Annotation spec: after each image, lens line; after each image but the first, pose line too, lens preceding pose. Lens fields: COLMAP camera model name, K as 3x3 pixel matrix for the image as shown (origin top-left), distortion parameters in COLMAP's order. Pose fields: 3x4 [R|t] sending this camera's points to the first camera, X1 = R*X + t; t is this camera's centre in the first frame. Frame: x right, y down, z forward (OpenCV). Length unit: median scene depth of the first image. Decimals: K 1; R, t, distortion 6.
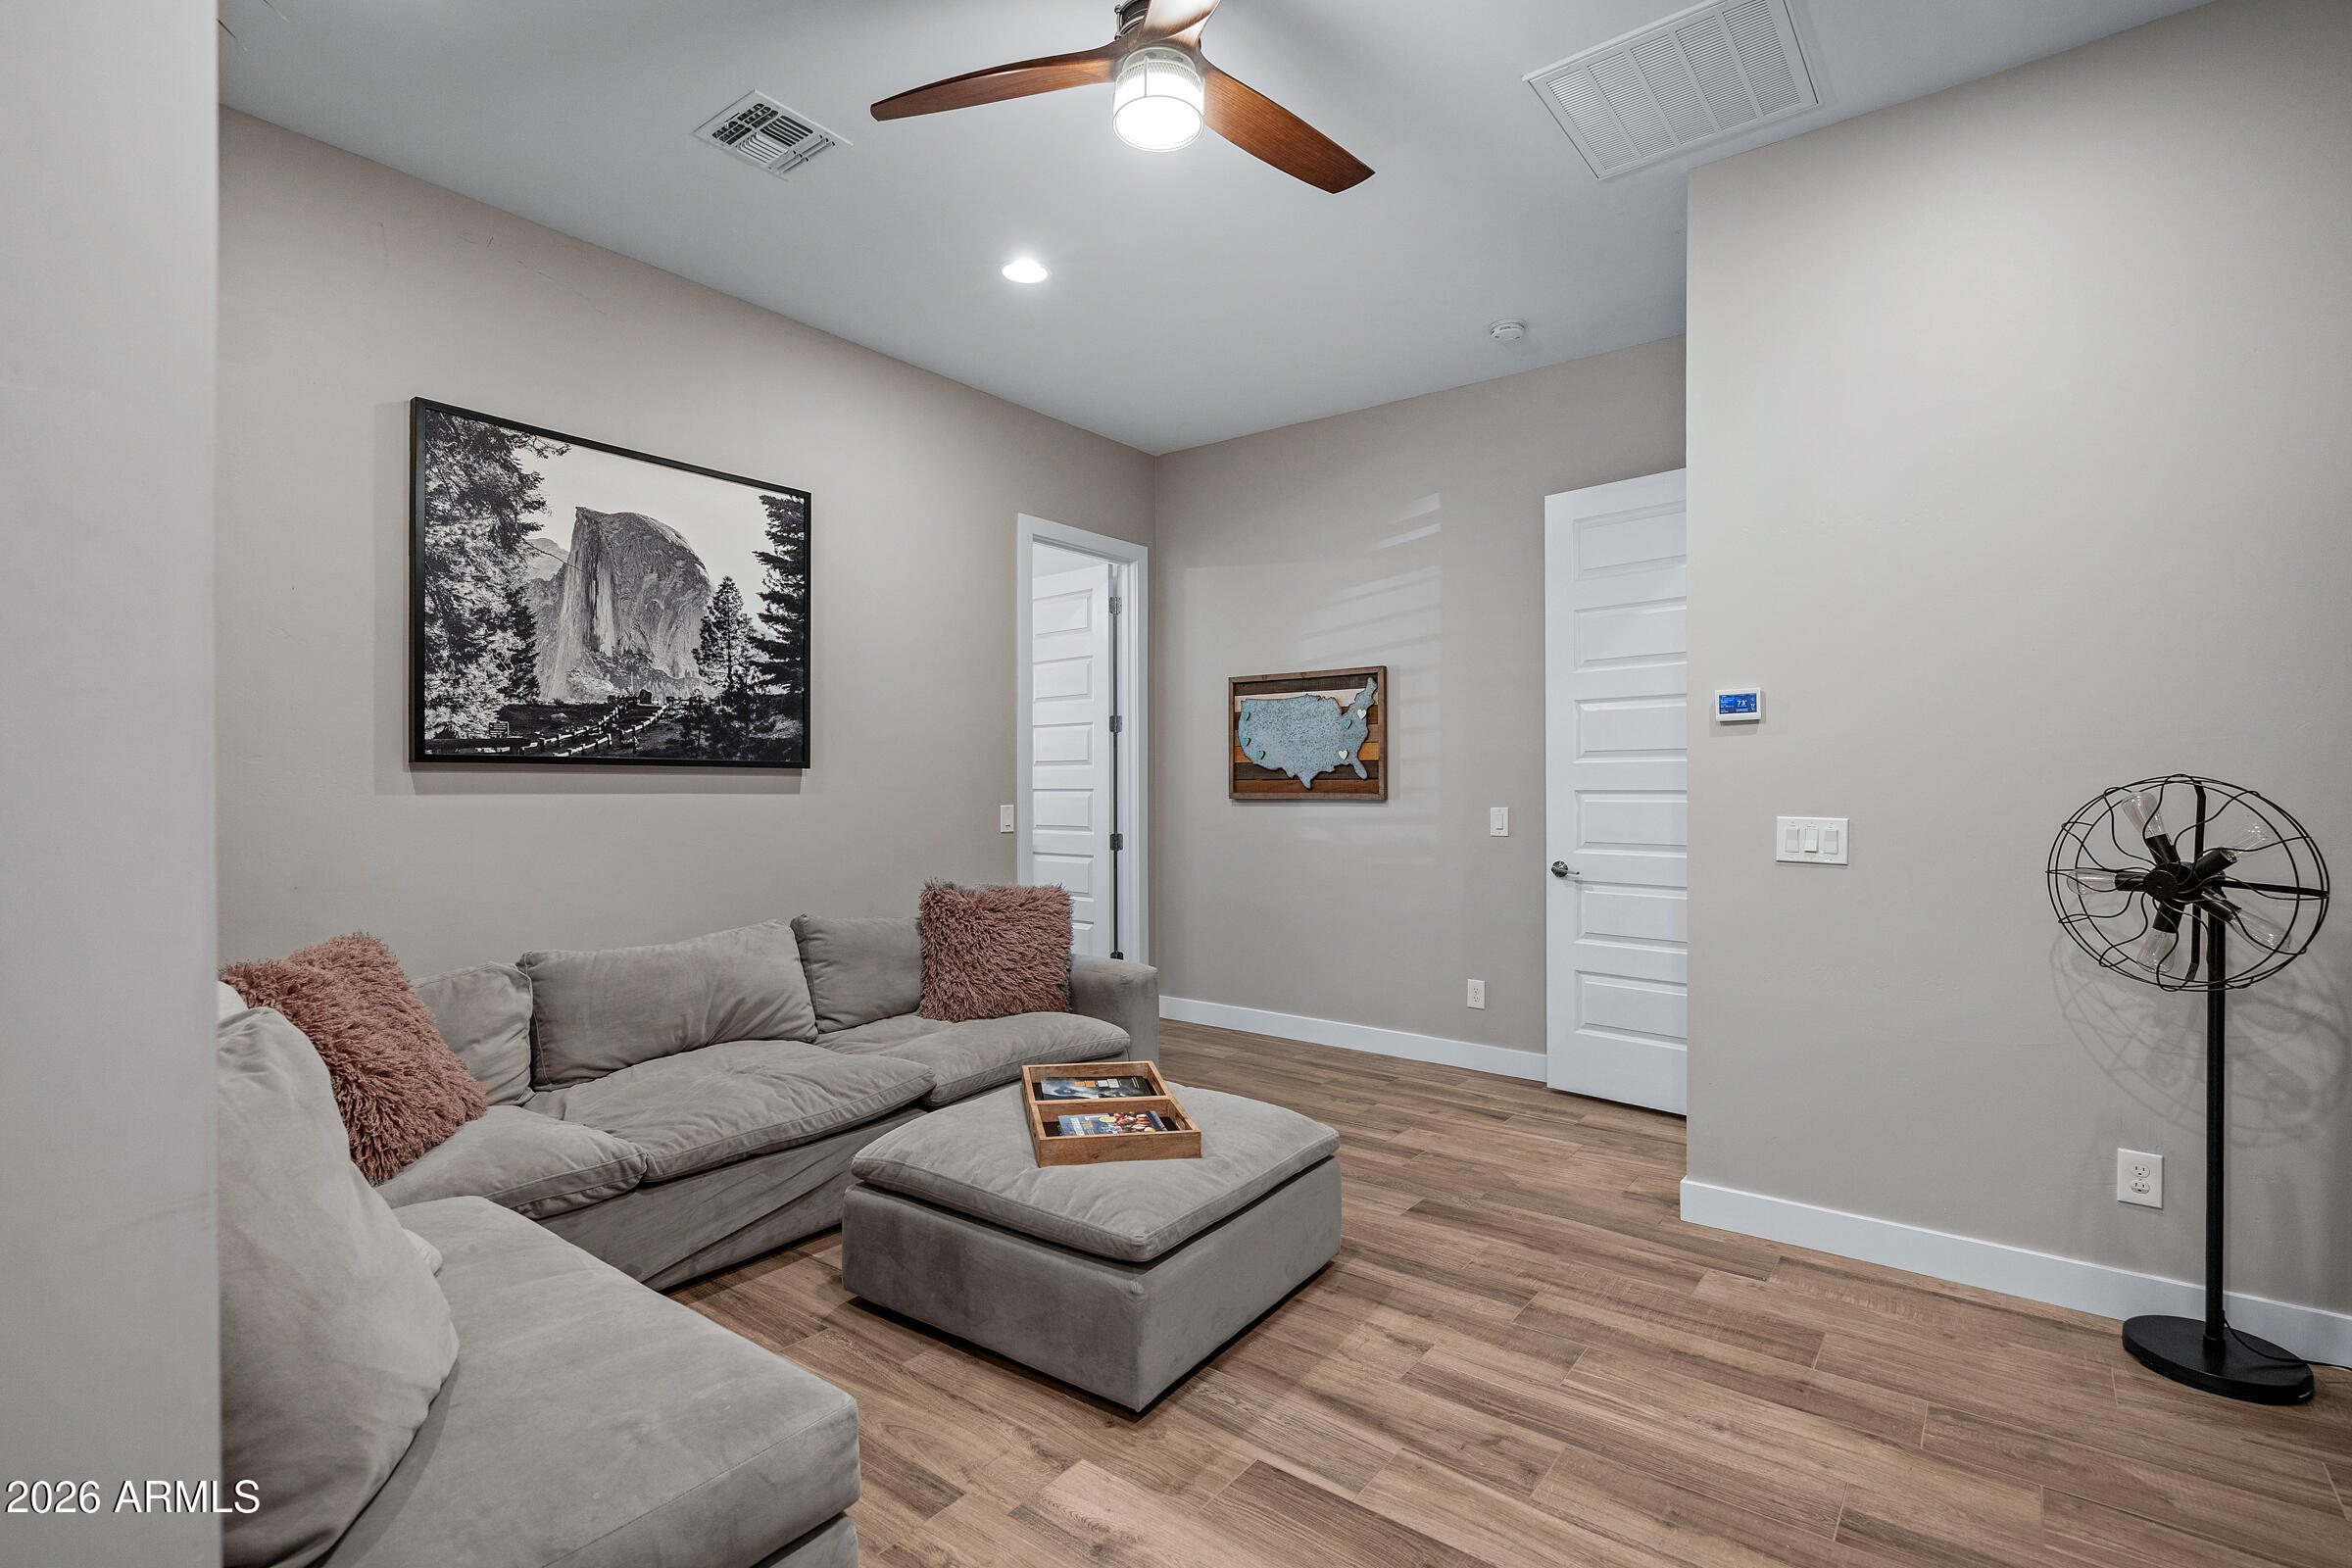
lens RADIAL K [[1105.0, 0, 1163.2], [0, 1105.0, 799.8], [0, 0, 1]] dist [-0.003838, -0.000481]
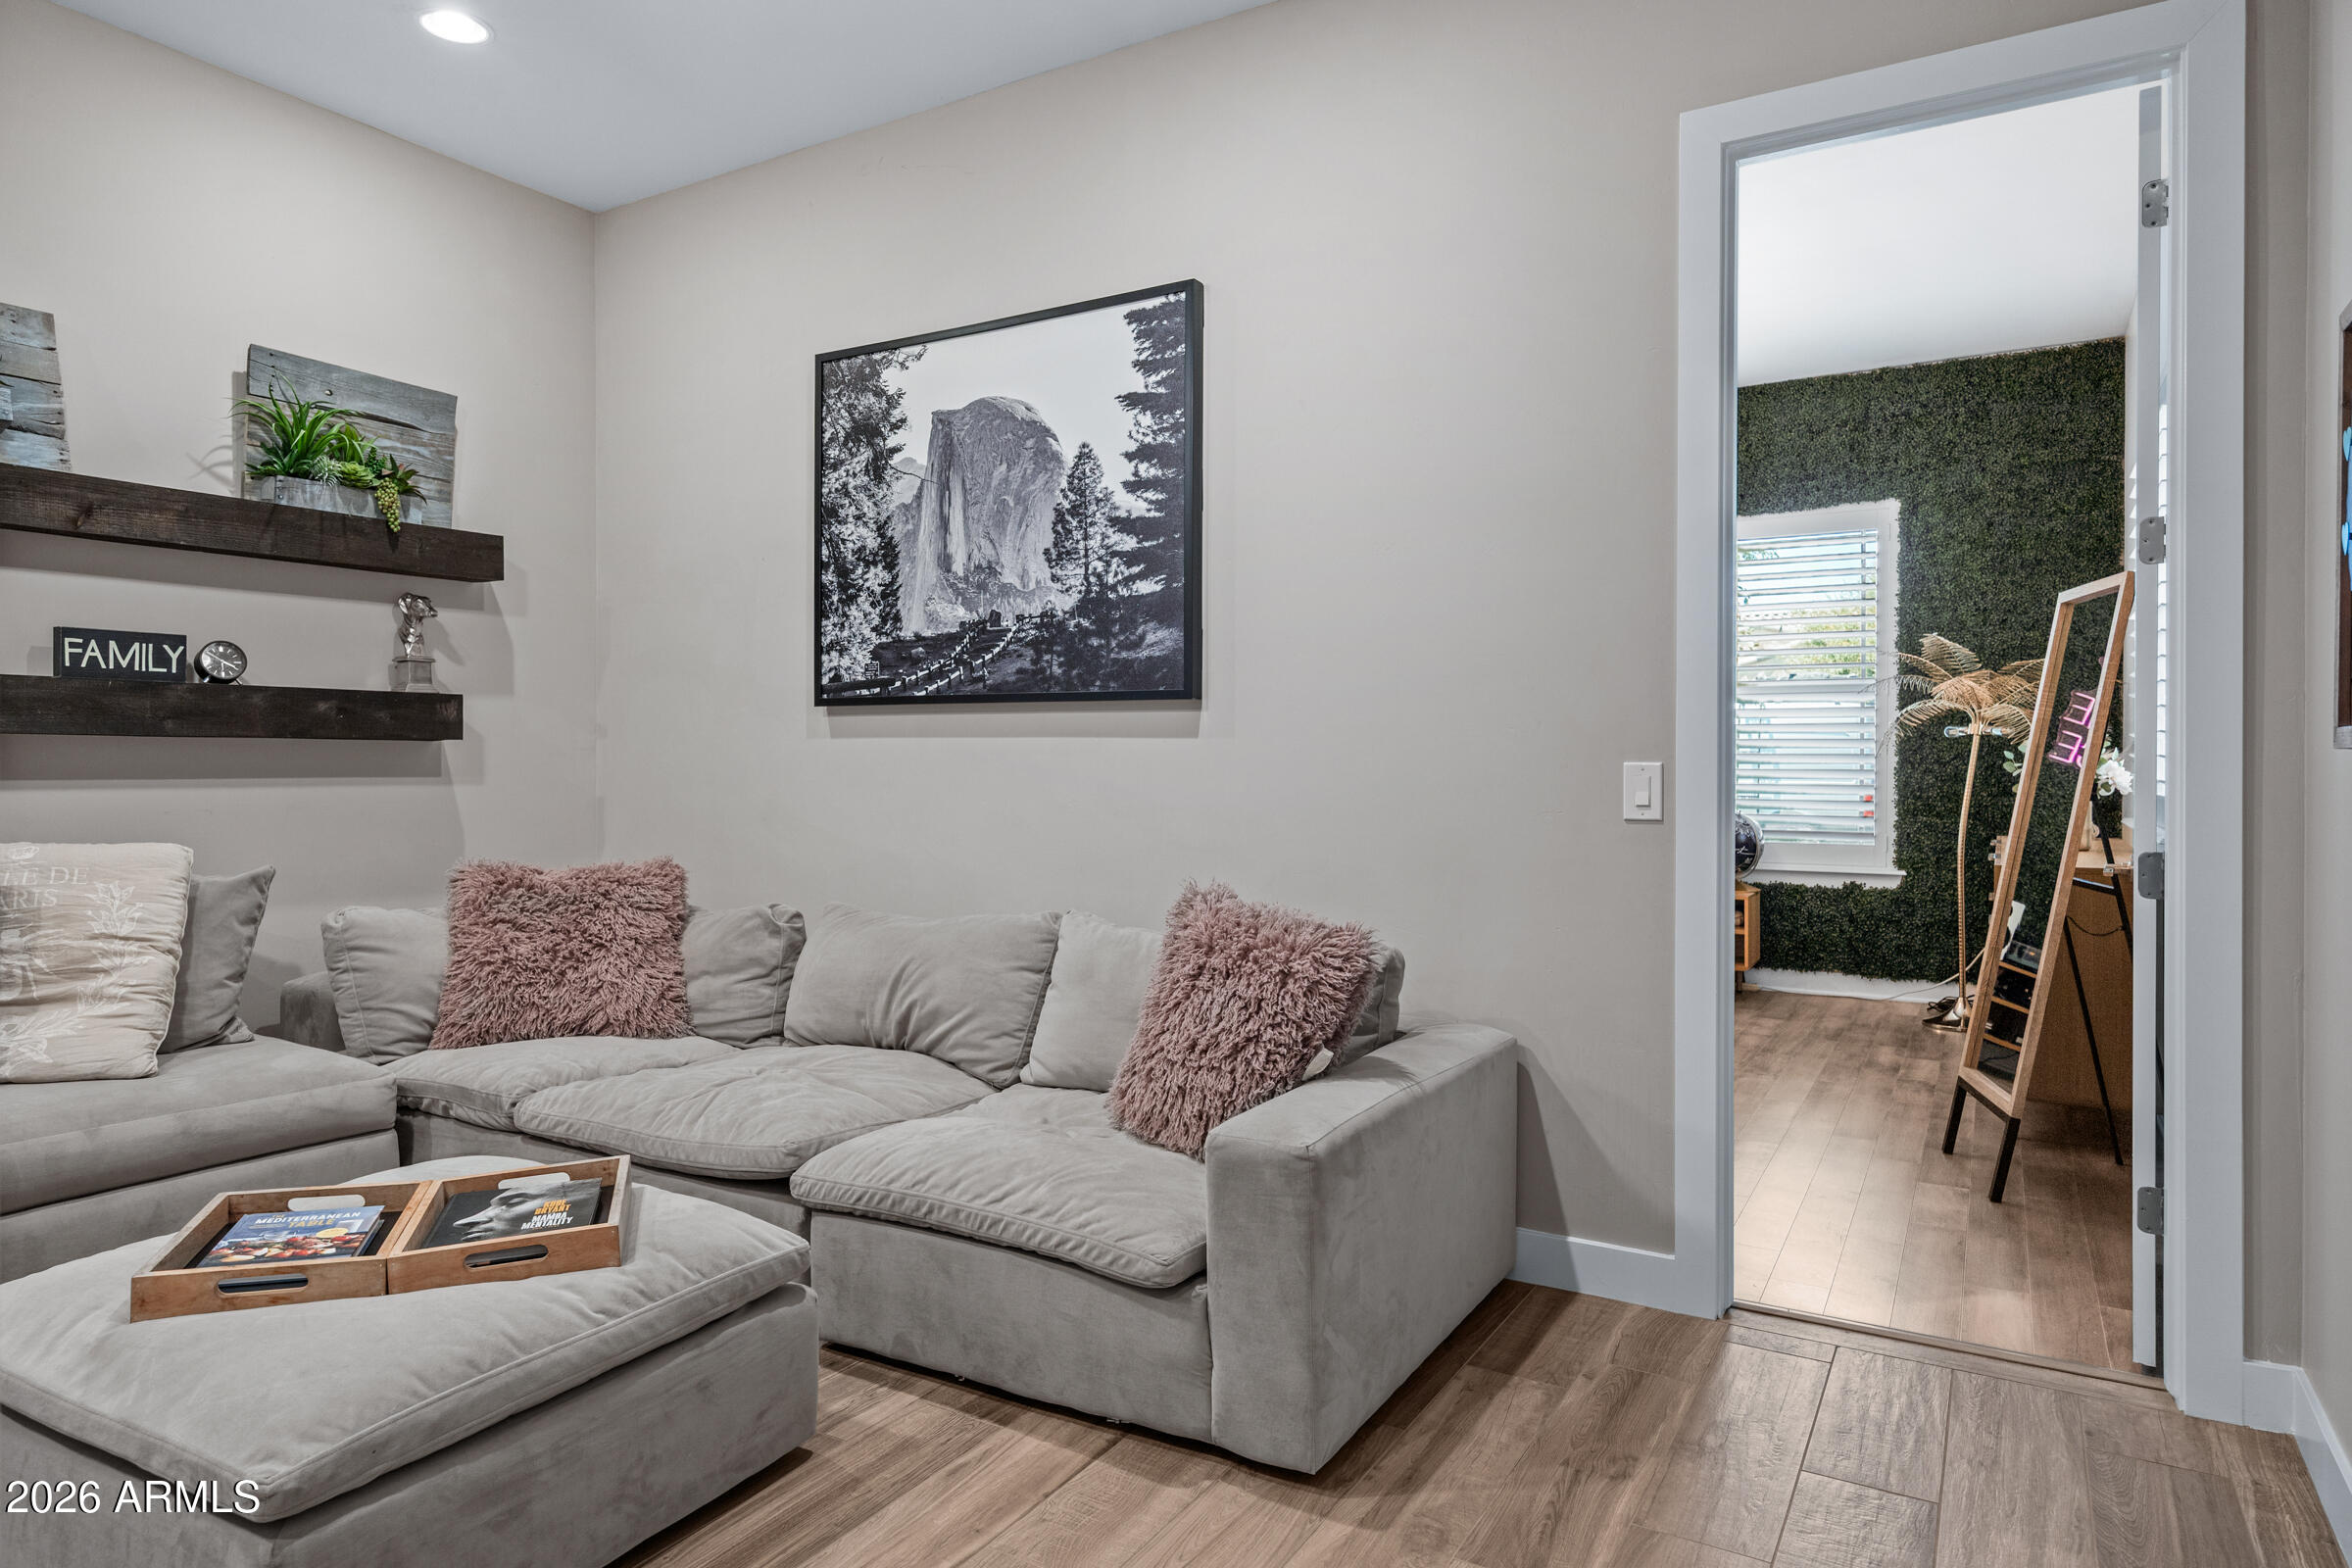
lens RADIAL K [[1376.4, 0, 1193.3], [0, 1376.4, 761.5], [0, 0, 1]] dist [0.001128, -0.007374]
pose [[0.126470, 0.014813, -0.991860, 0.579682], [-0.007126, 0.999876, 0.014024, -0.002630], [0.991945, 0.005295, 0.126560, 1.046012]]
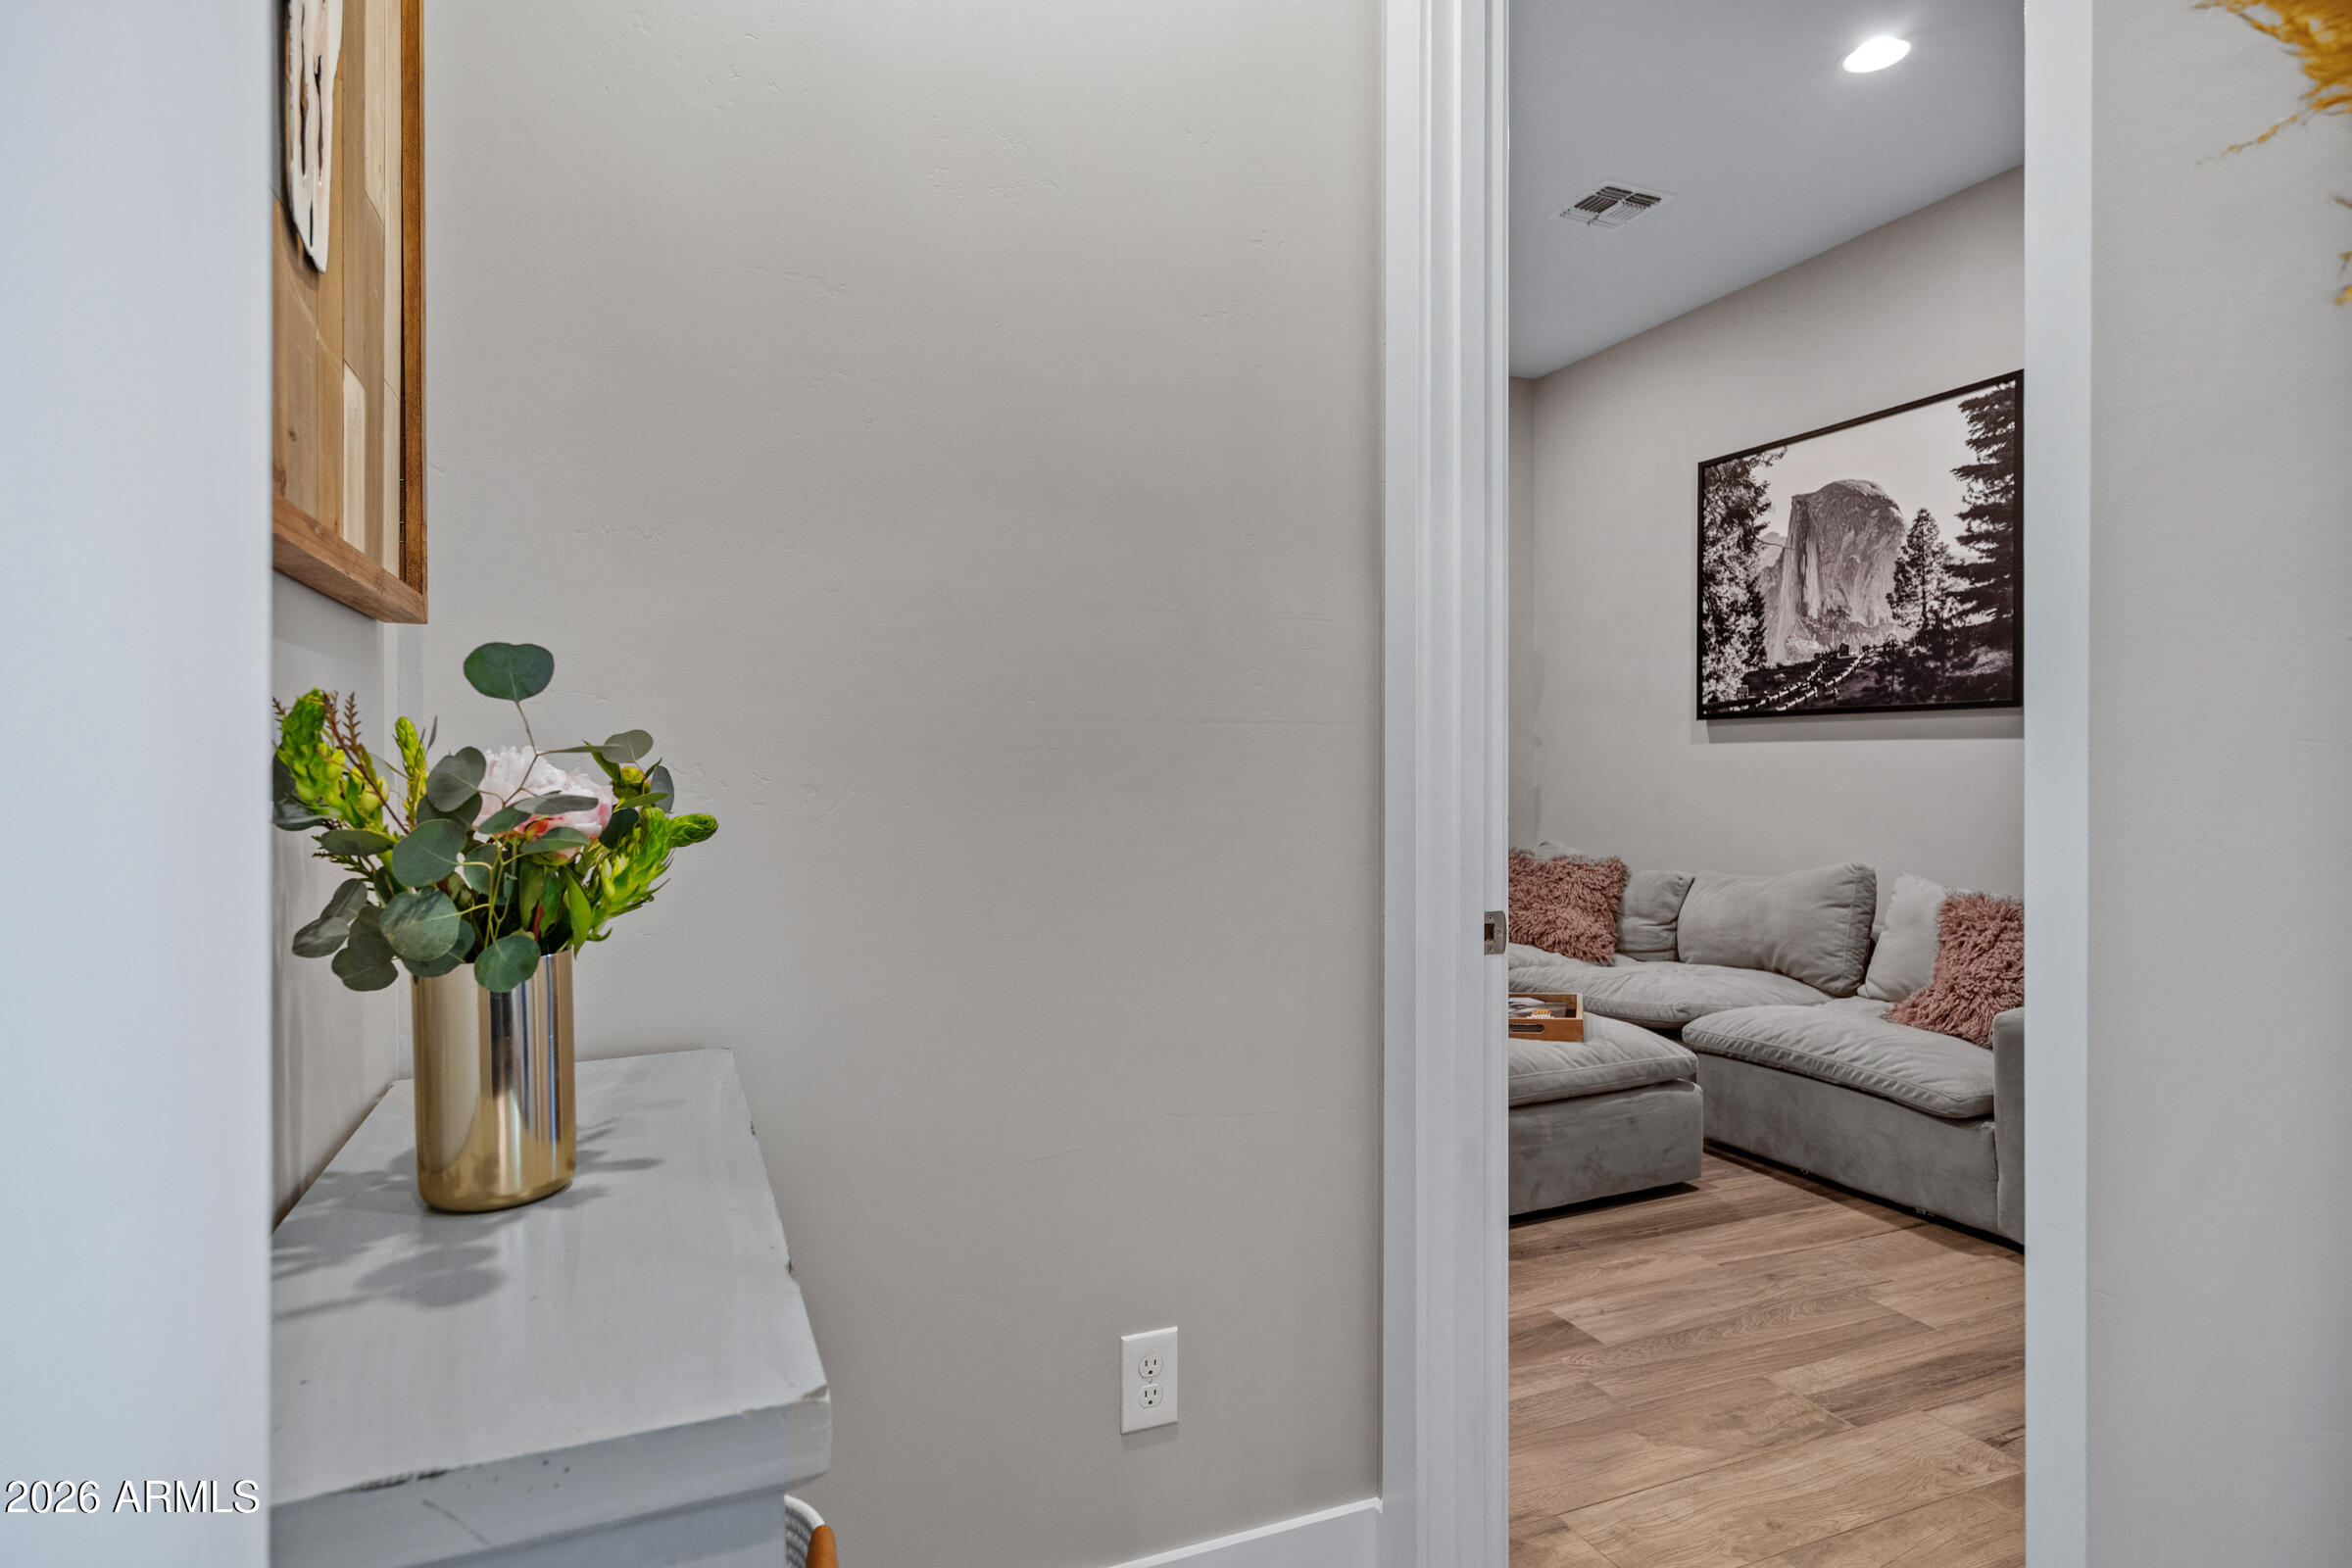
lens RADIAL K [[1270.7, 0, 1124.0], [0, 1270.7, 776.2], [0, 0, 1]] dist [-0.002323, 0.003333]
pose [[-0.529294, 0.017905, -0.848249, 0.972823], [0.002409, 0.999805, 0.019601, 0.003725], [0.848435, 0.008331, -0.529234, 1.090304]]
